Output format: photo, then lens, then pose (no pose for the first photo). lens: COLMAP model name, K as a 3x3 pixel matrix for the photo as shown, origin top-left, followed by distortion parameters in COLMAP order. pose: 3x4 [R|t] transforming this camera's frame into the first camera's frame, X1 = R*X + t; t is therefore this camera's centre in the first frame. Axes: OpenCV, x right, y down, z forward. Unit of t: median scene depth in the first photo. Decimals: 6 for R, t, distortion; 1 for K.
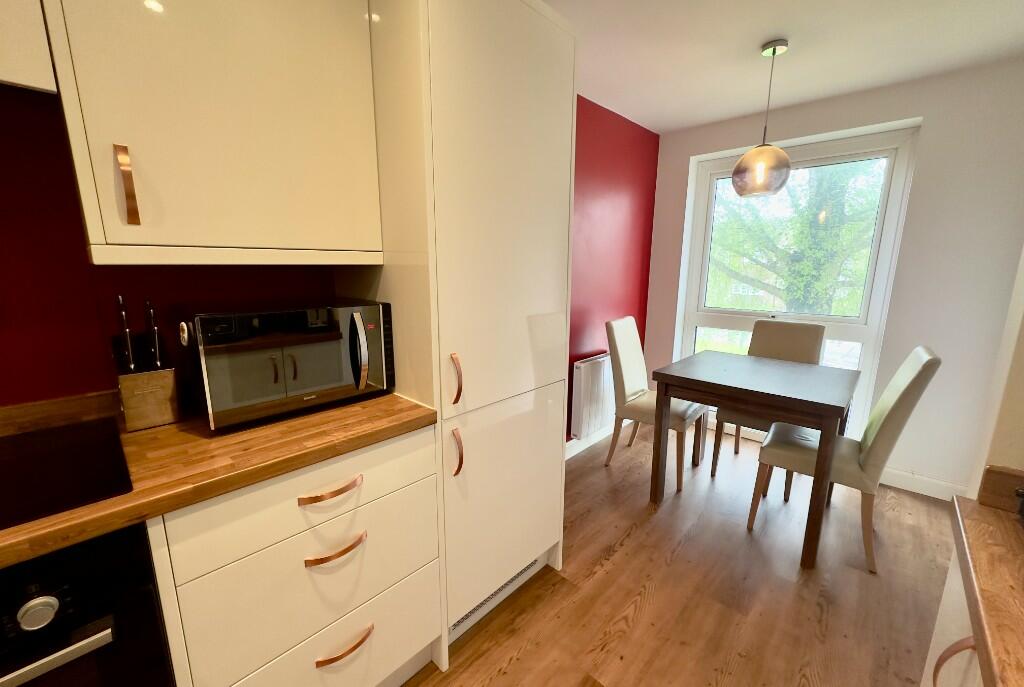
lens RADIAL K [[414.2, 0, 518.1], [0, 414.2, 345.4], [0, 0, 1]] dist [0.001333, 0.000142]
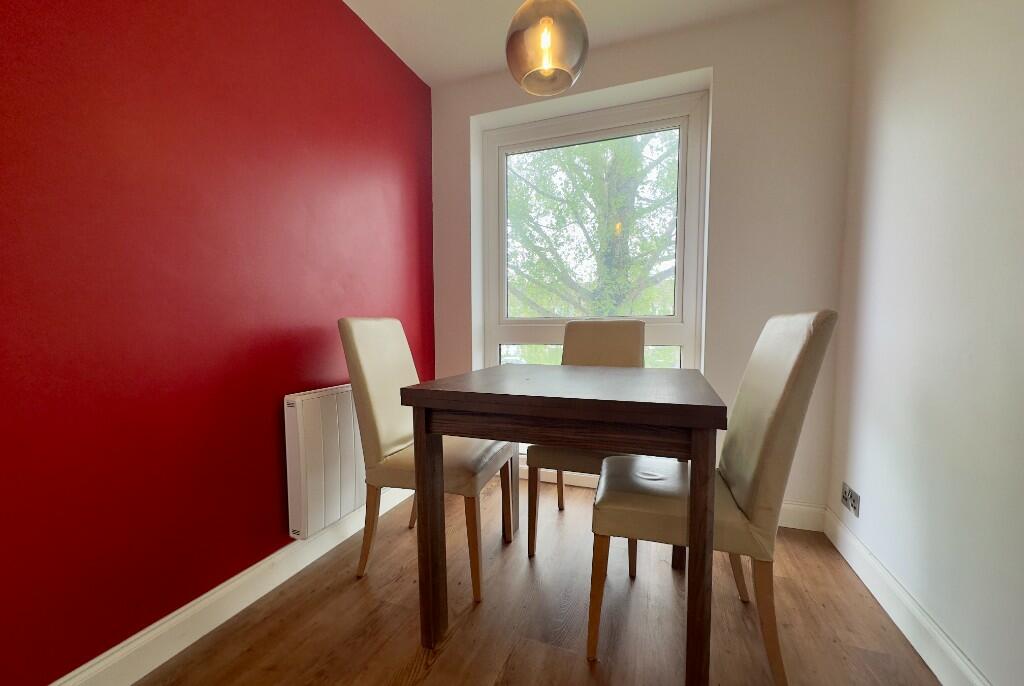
lens RADIAL K [[414.2, 0, 518.1], [0, 414.2, 344.9], [0, 0, 1]] dist [0.001333, 0.000142]
pose [[0.919110, -0.028105, 0.392996, 0.214856], [0.083984, 0.988504, -0.125723, 0.072559], [-0.384945, 0.148558, 0.910905, 0.387901]]
